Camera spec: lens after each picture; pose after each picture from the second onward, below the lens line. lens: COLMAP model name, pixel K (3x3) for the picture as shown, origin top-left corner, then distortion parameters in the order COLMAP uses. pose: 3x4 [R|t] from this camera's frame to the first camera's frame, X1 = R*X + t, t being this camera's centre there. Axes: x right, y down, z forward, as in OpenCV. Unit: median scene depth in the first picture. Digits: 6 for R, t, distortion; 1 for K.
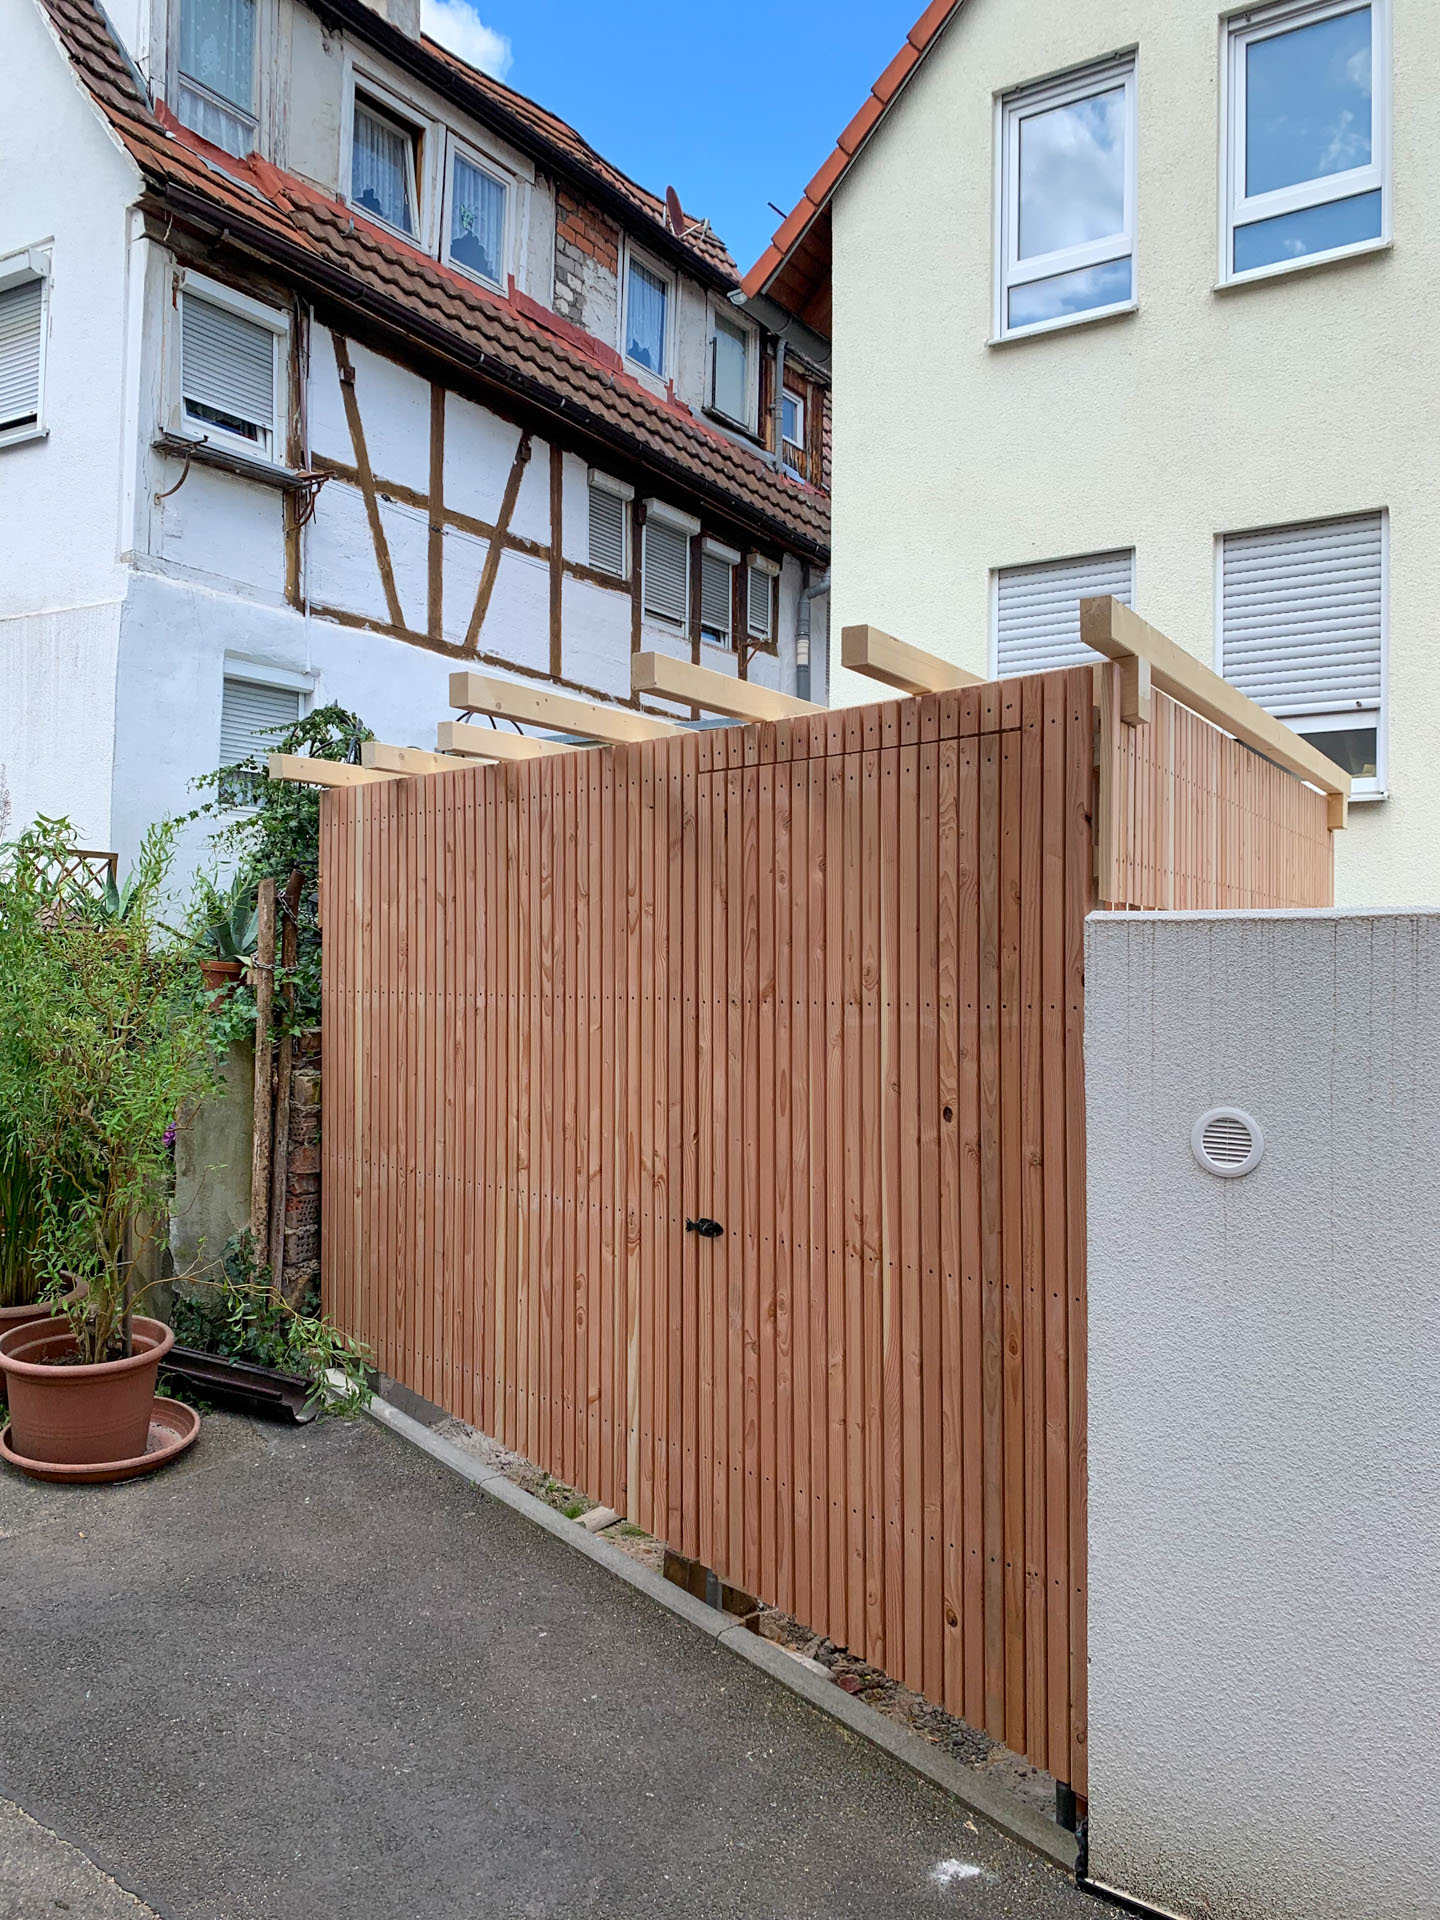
lens RADIAL K [[1443.1, 0, 720.6], [0, 1443.1, 964.0], [0, 0, 1]] dist [0.018402, -0.013802]
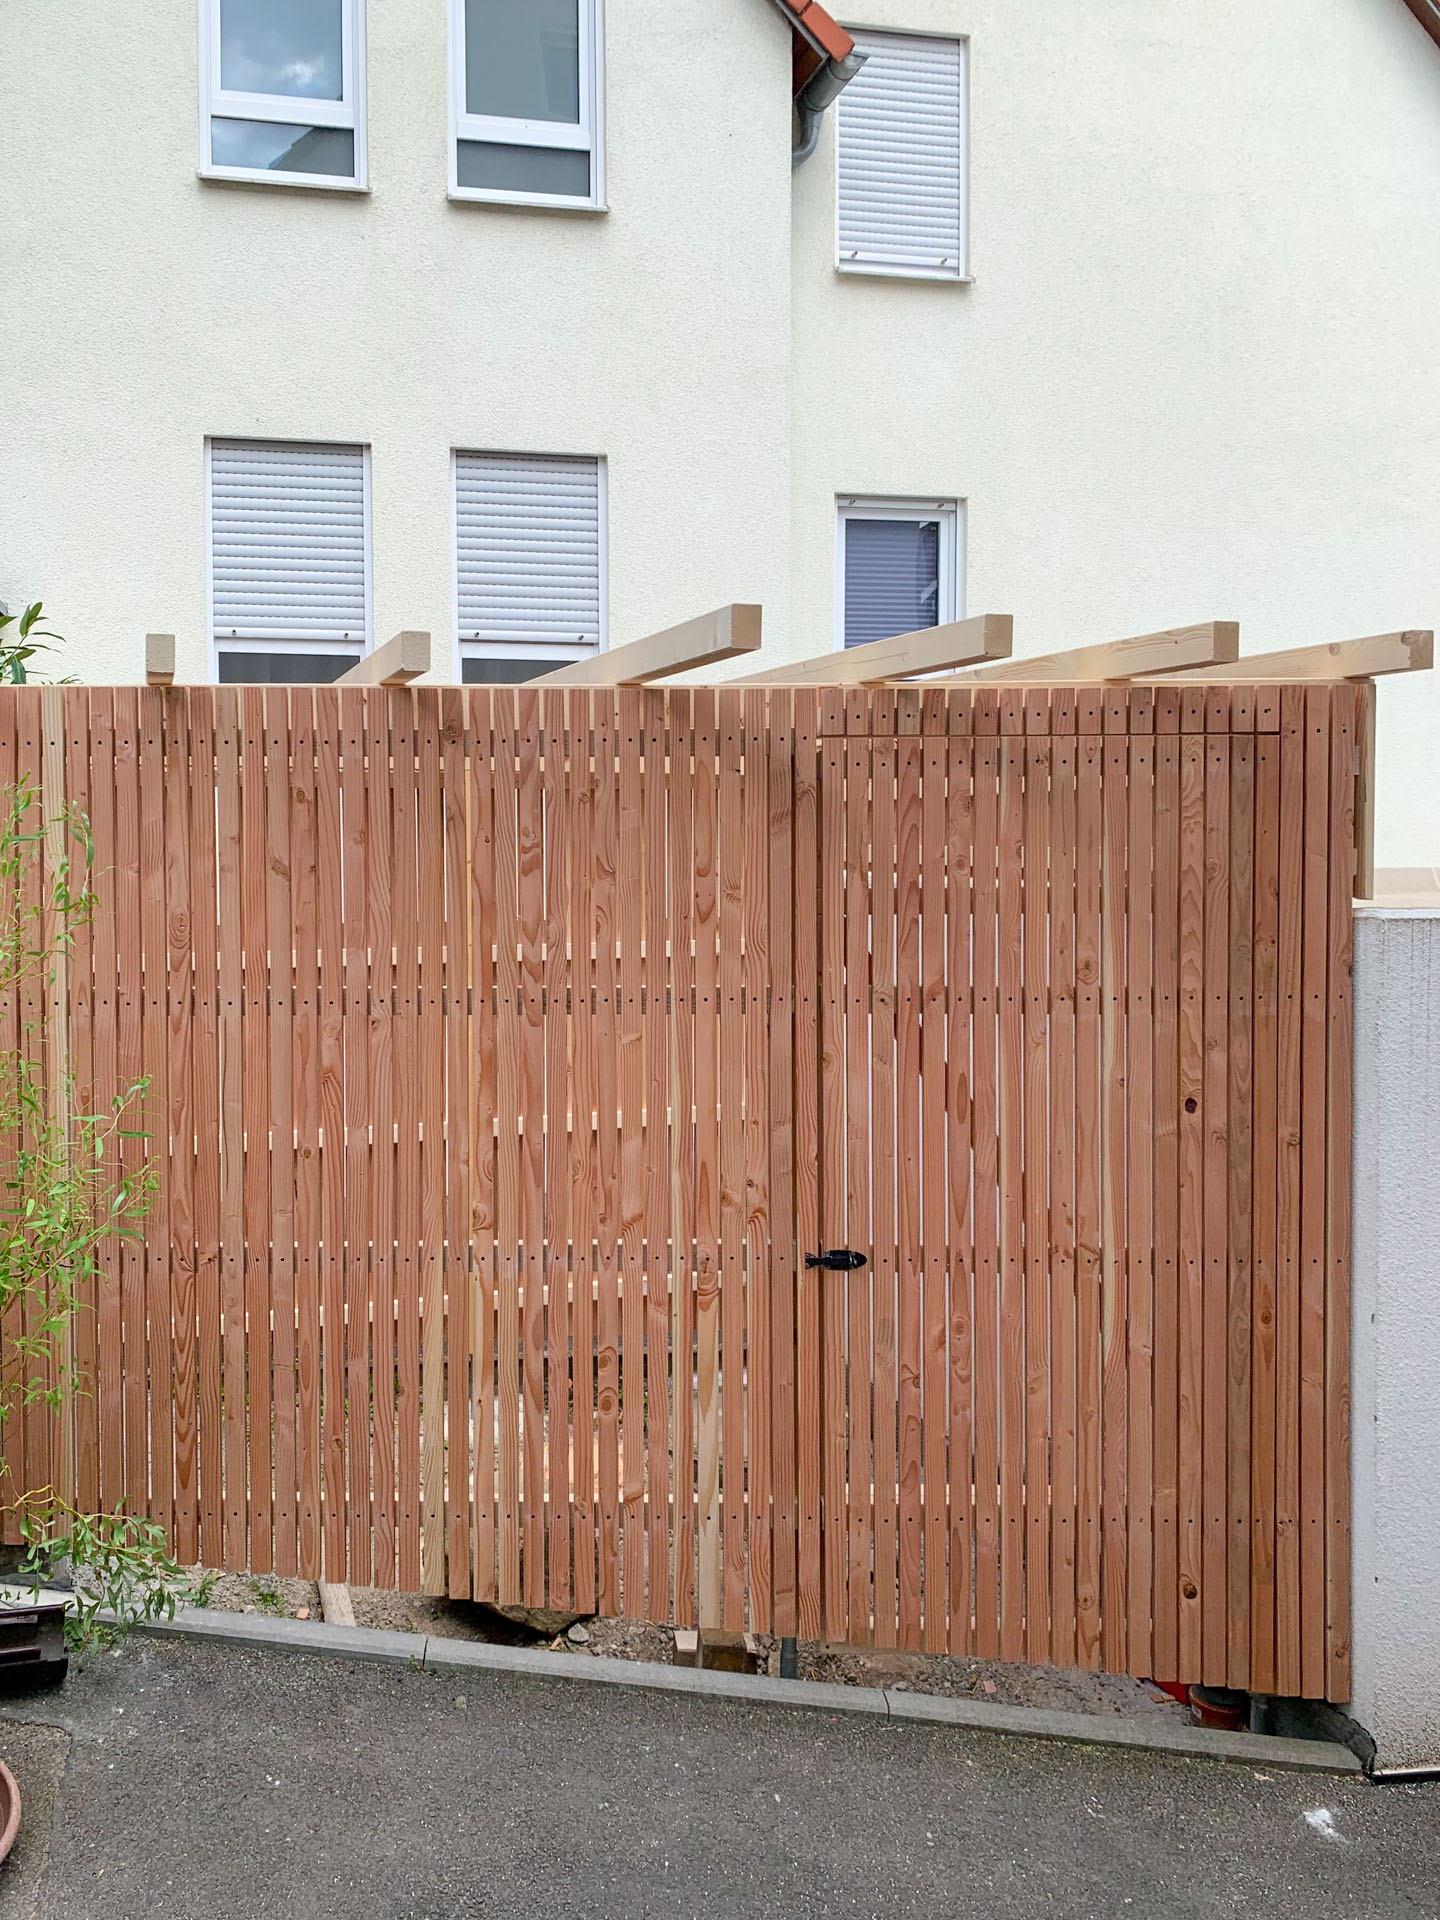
lens RADIAL K [[1541.3, 0, 718.2], [0, 1541.3, 944.7], [0, 0, 1]] dist [0.024182, -0.023068]
pose [[0.711005, -0.030894, 0.702508, -0.829136], [0.005092, 0.999234, 0.038789, -0.051824], [-0.703169, -0.024002, 0.710618, 0.459058]]
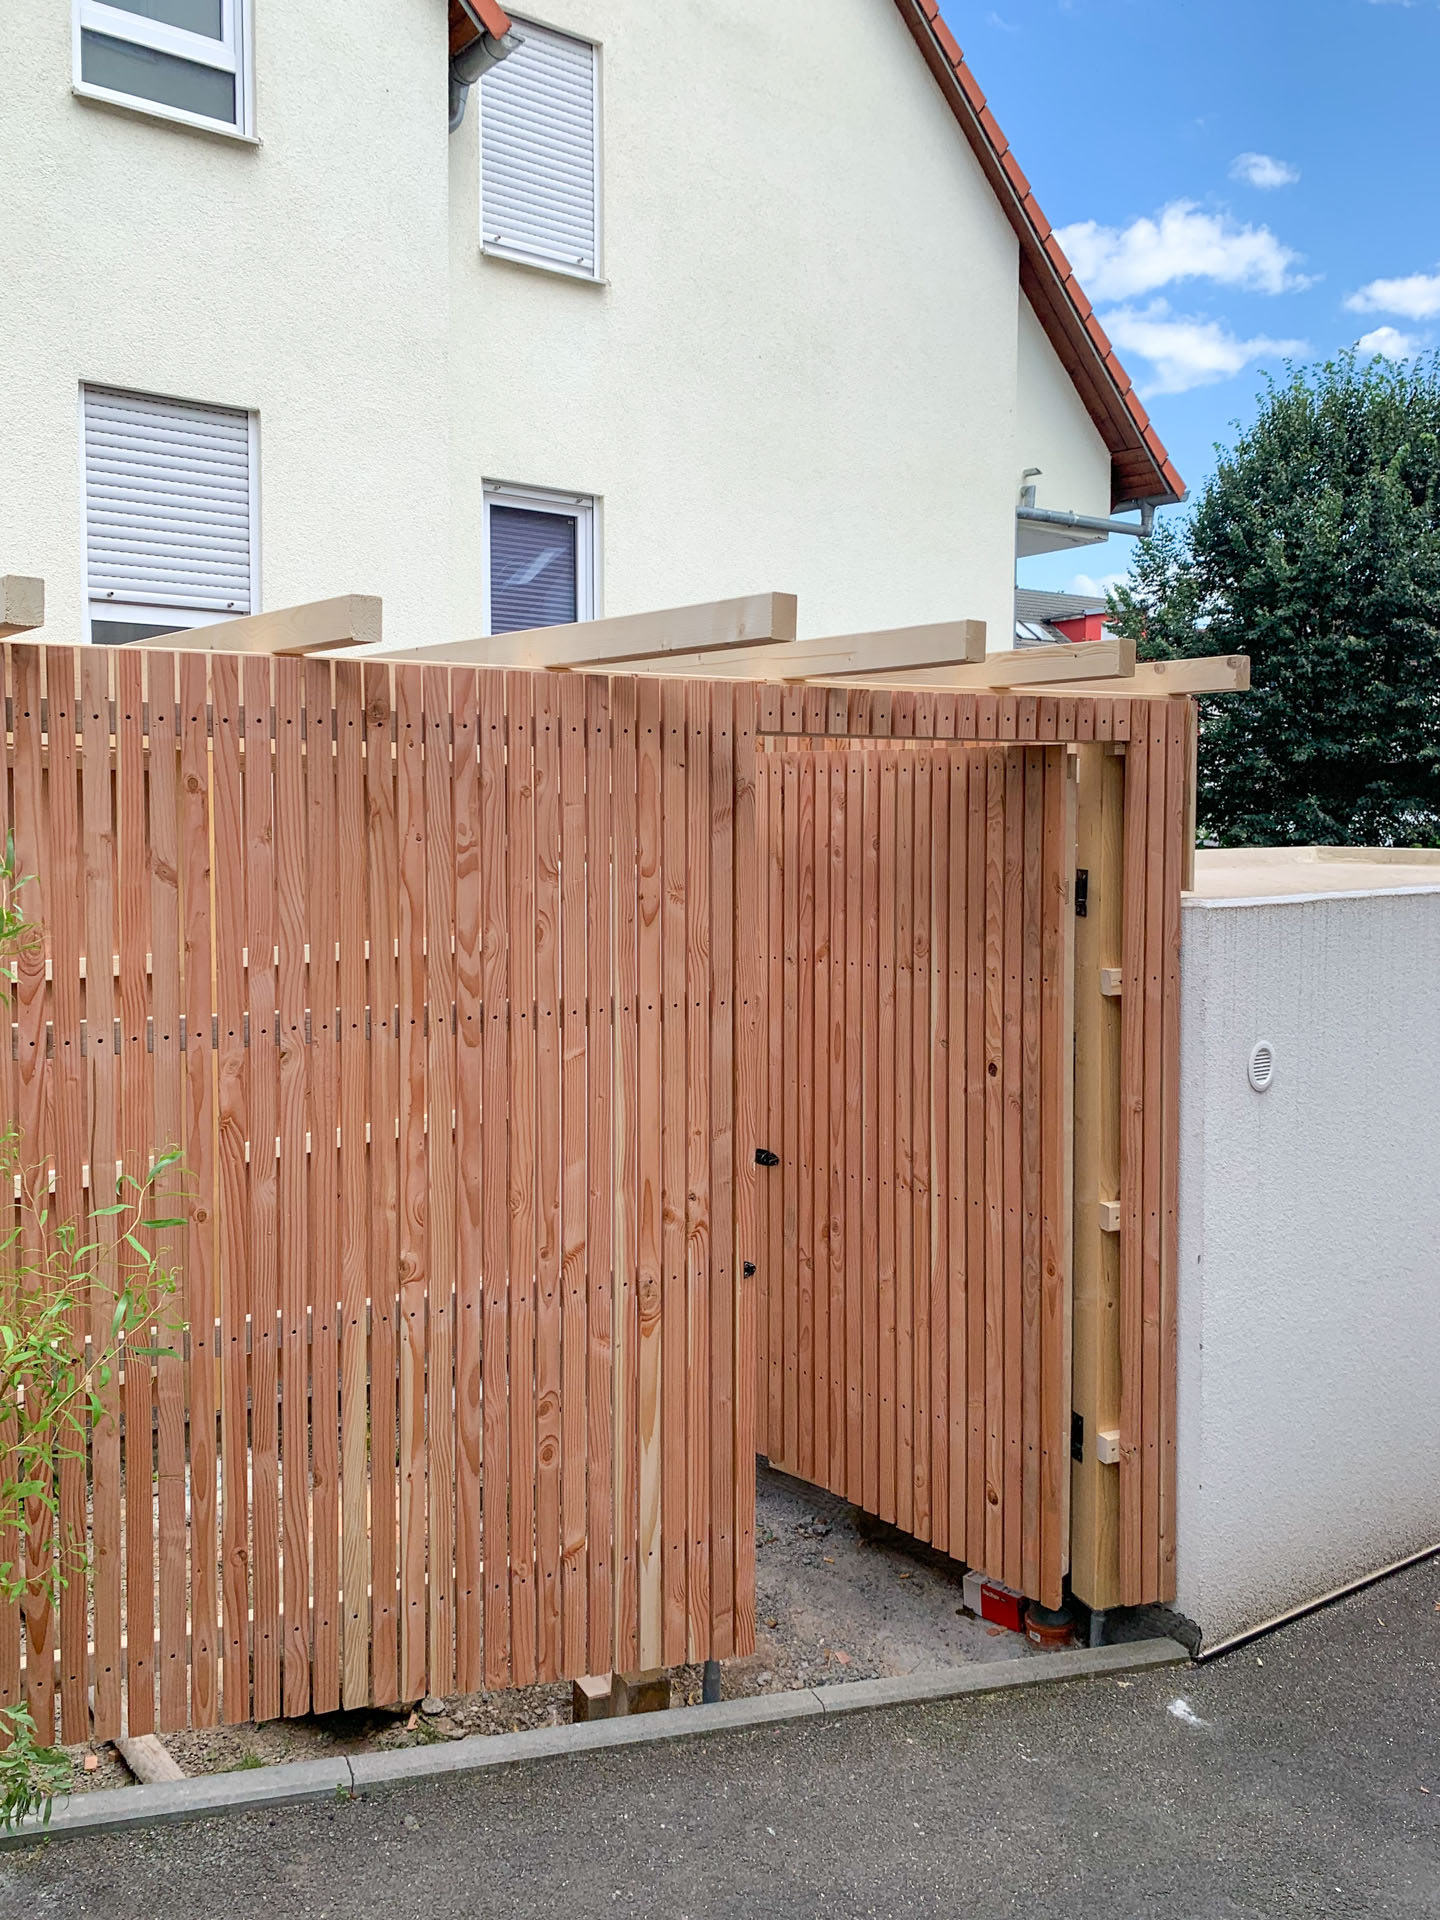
lens RADIAL K [[1443.1, 0, 693.7], [0, 1443.1, 922.5], [0, 0, 1]] dist [0.018402, -0.013802]
pose [[0.353864, -0.047542, 0.934088, -0.952664], [0.010947, 0.998849, 0.046691, -0.071504], [-0.935233, -0.006297, 0.353977, 0.861542]]
